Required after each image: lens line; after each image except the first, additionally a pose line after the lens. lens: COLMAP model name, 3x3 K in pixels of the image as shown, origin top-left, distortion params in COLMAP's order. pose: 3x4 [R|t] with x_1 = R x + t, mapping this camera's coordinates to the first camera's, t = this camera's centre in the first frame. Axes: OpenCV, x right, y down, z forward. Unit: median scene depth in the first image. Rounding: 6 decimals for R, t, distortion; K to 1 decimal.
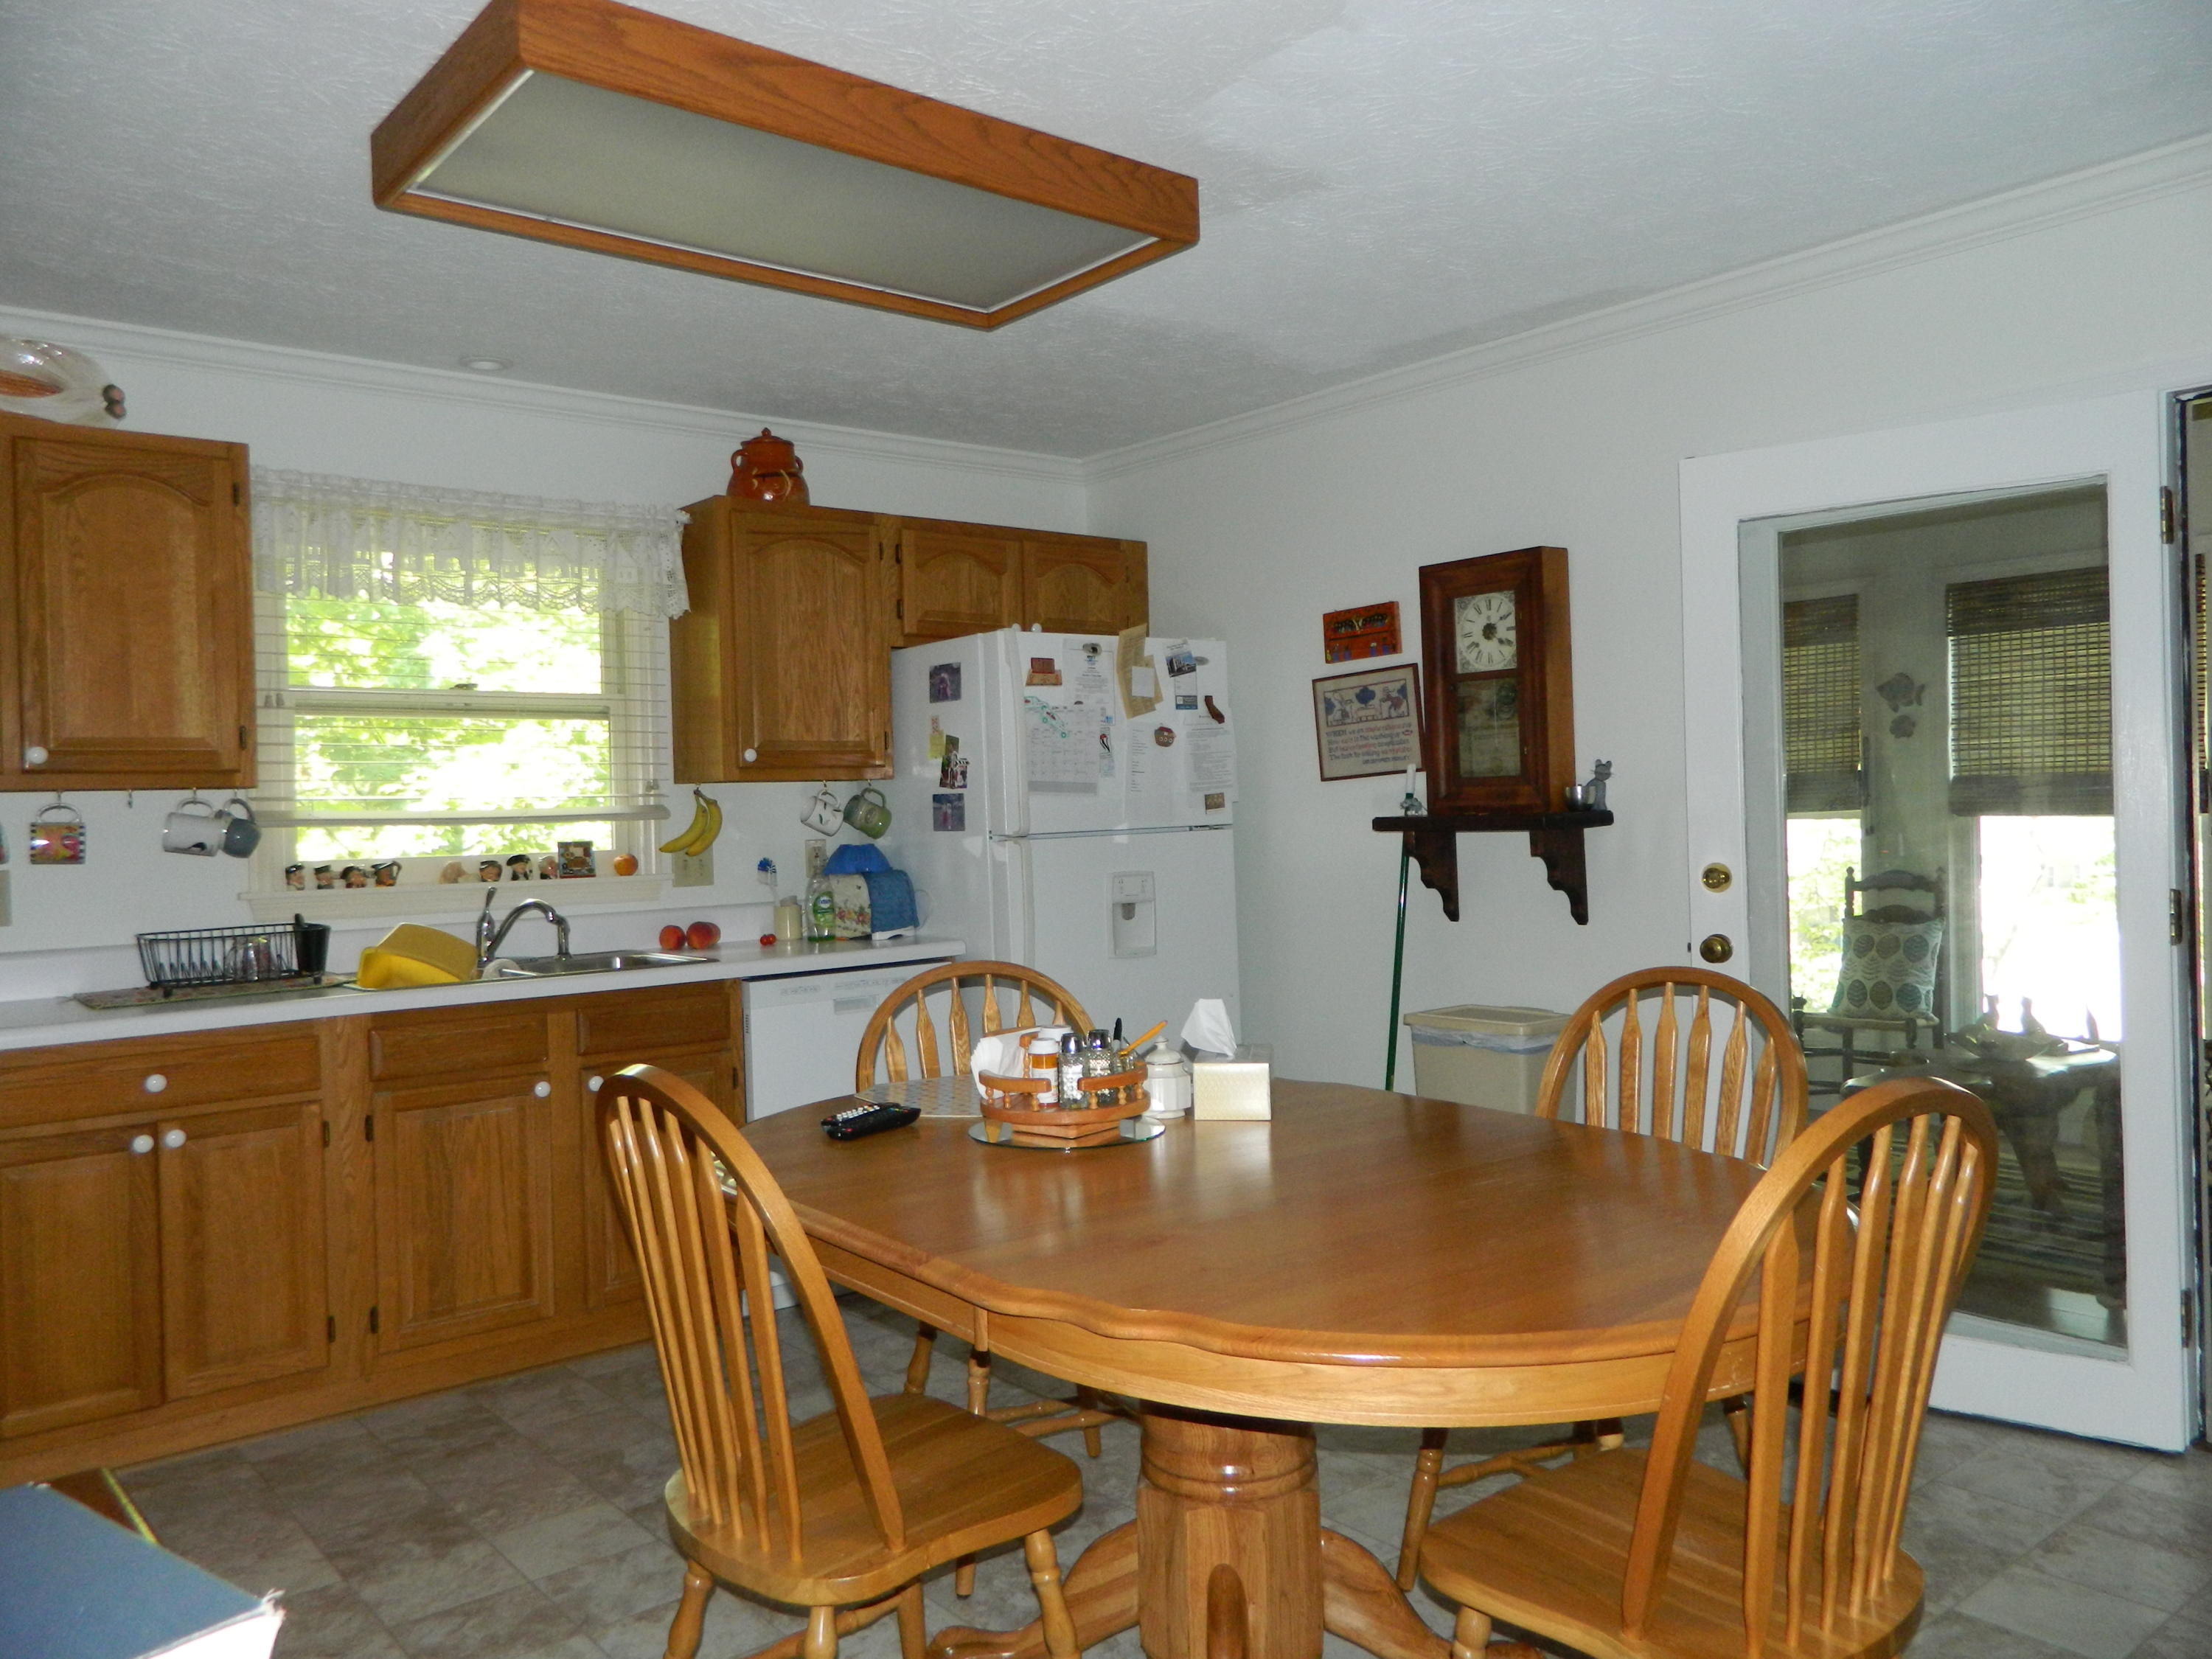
lens RADIAL K [[1631.0, 0, 1101.5], [0, 1631.0, 827.7], [0, 0, 1]] dist [0.001221, 0.005473]
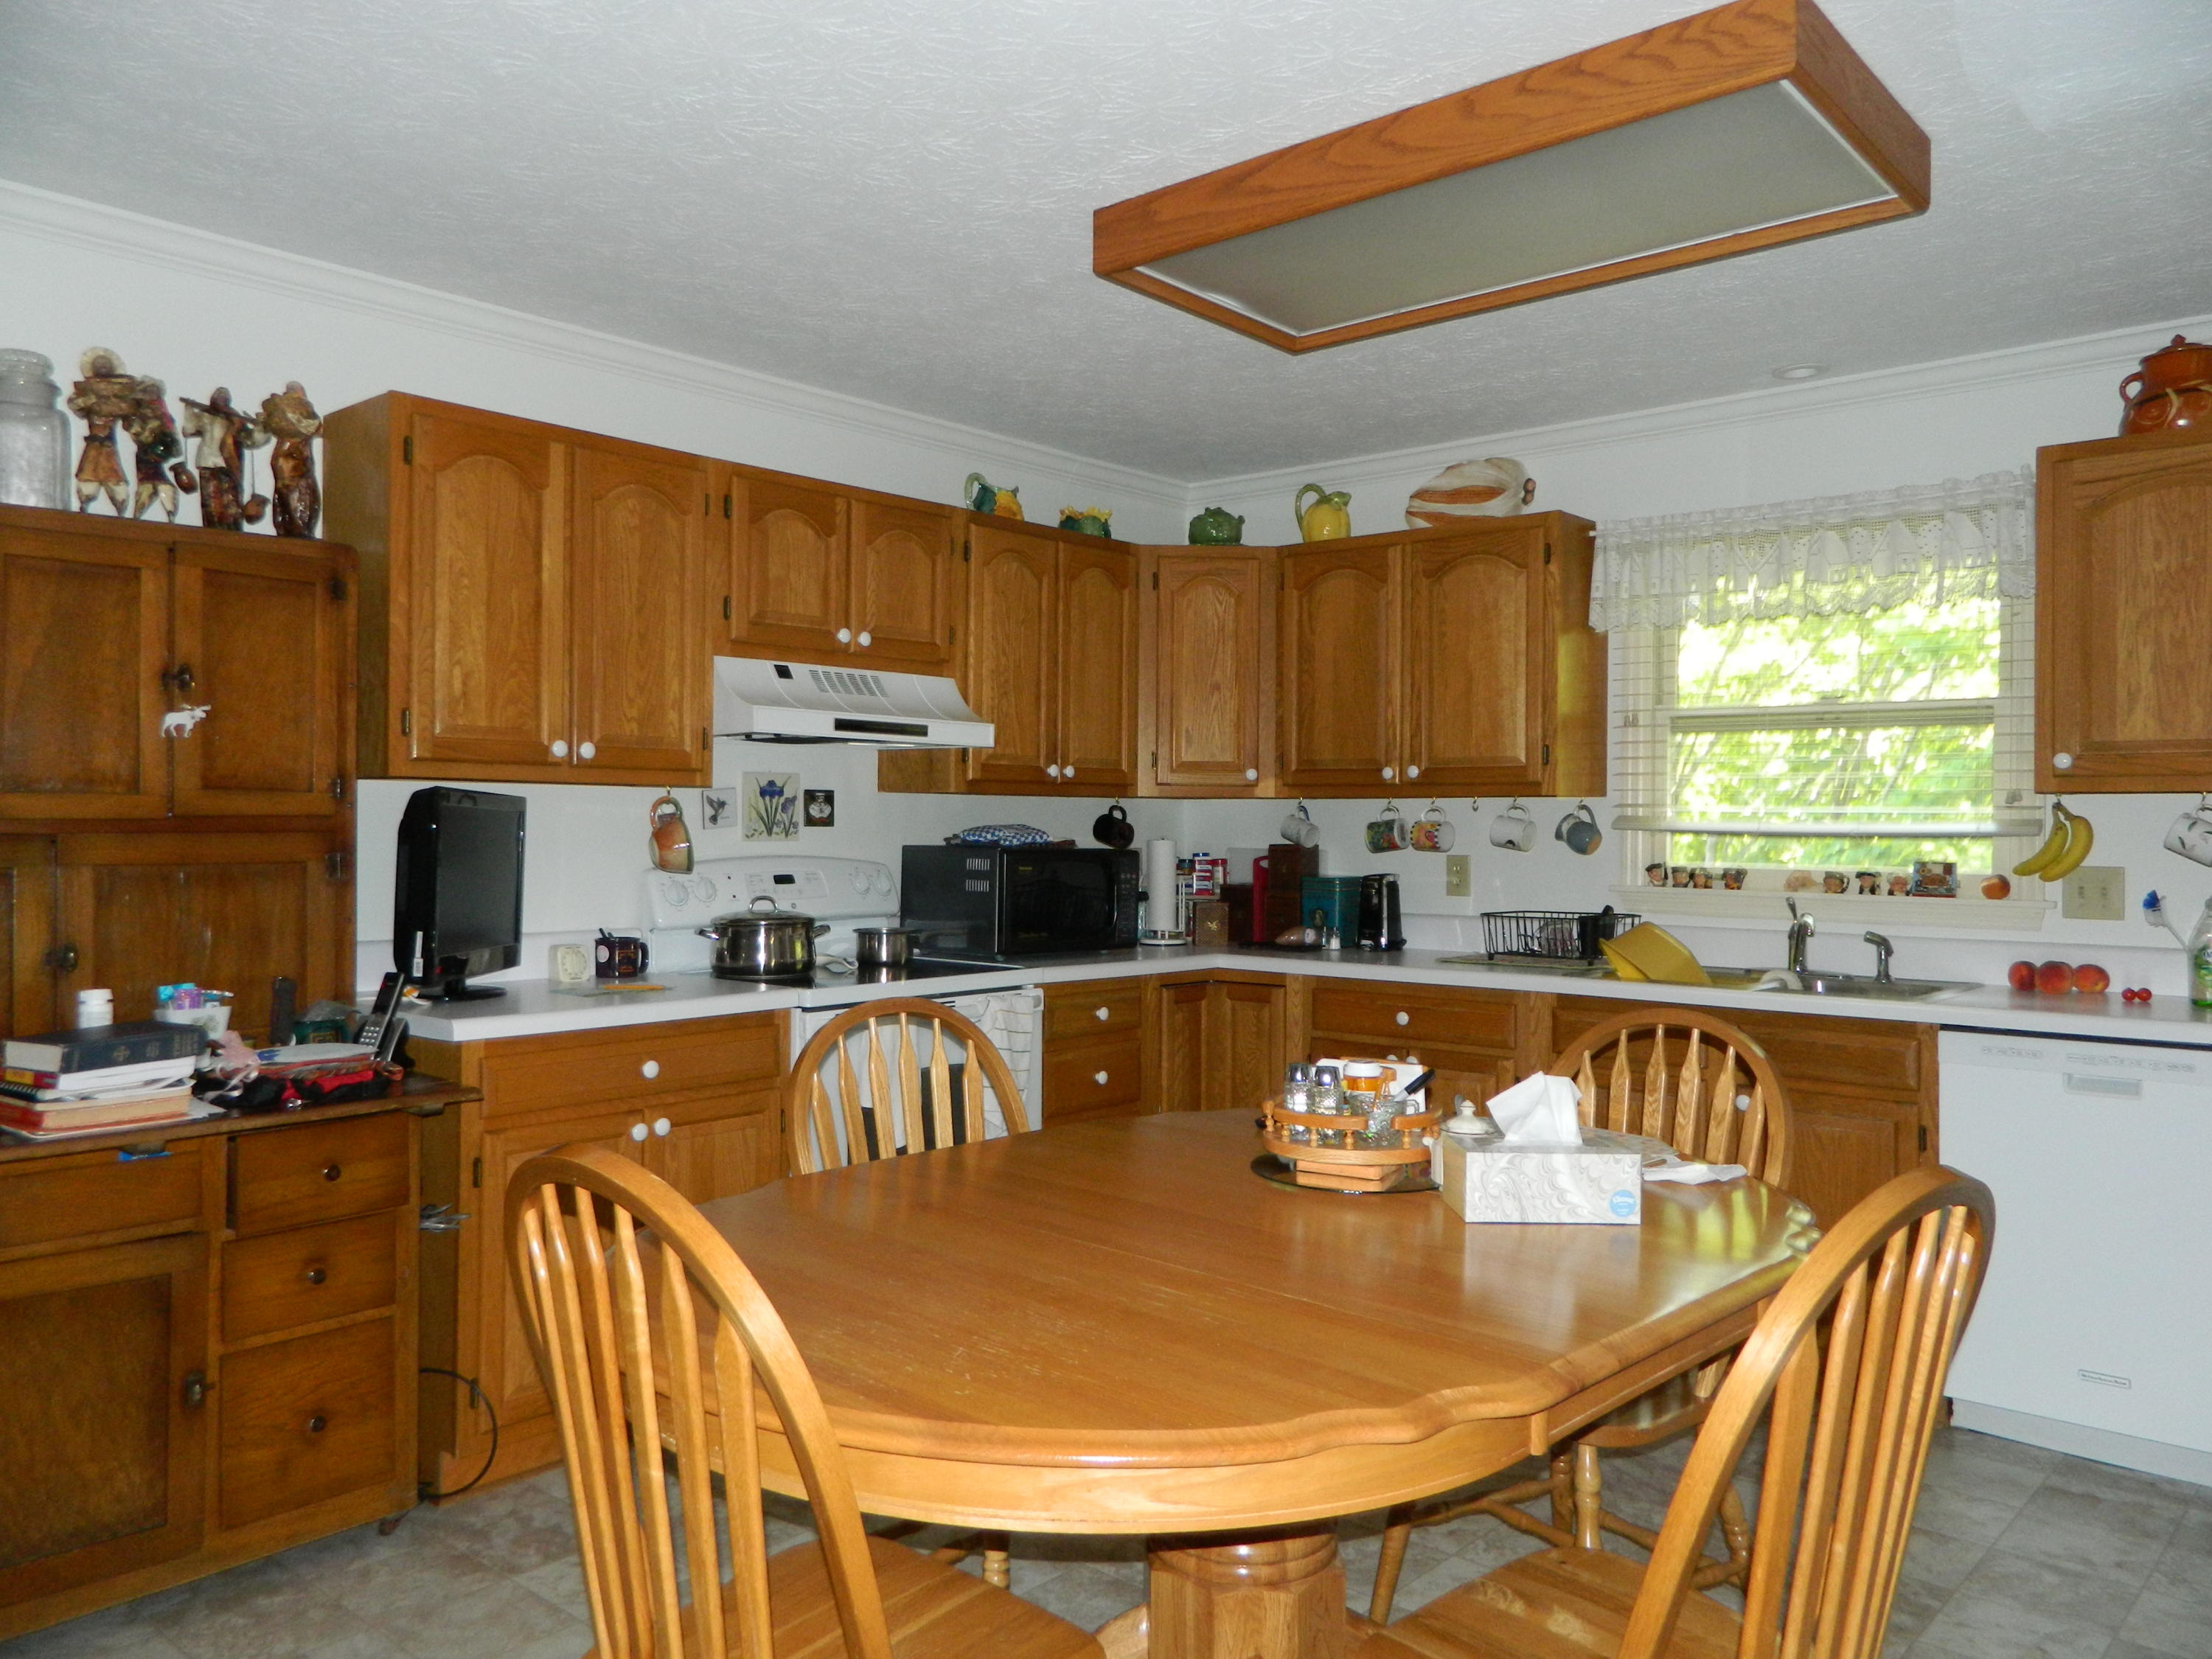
lens RADIAL K [[1631.0, 0, 1101.1], [0, 1631.0, 826.2], [0, 0, 1]] dist [0.001221, 0.005473]
pose [[0.151853, 0.029608, -0.987960, 0.539356], [-0.025770, 0.999330, 0.025988, -0.021978], [0.988067, 0.021513, 0.152514, 0.427411]]
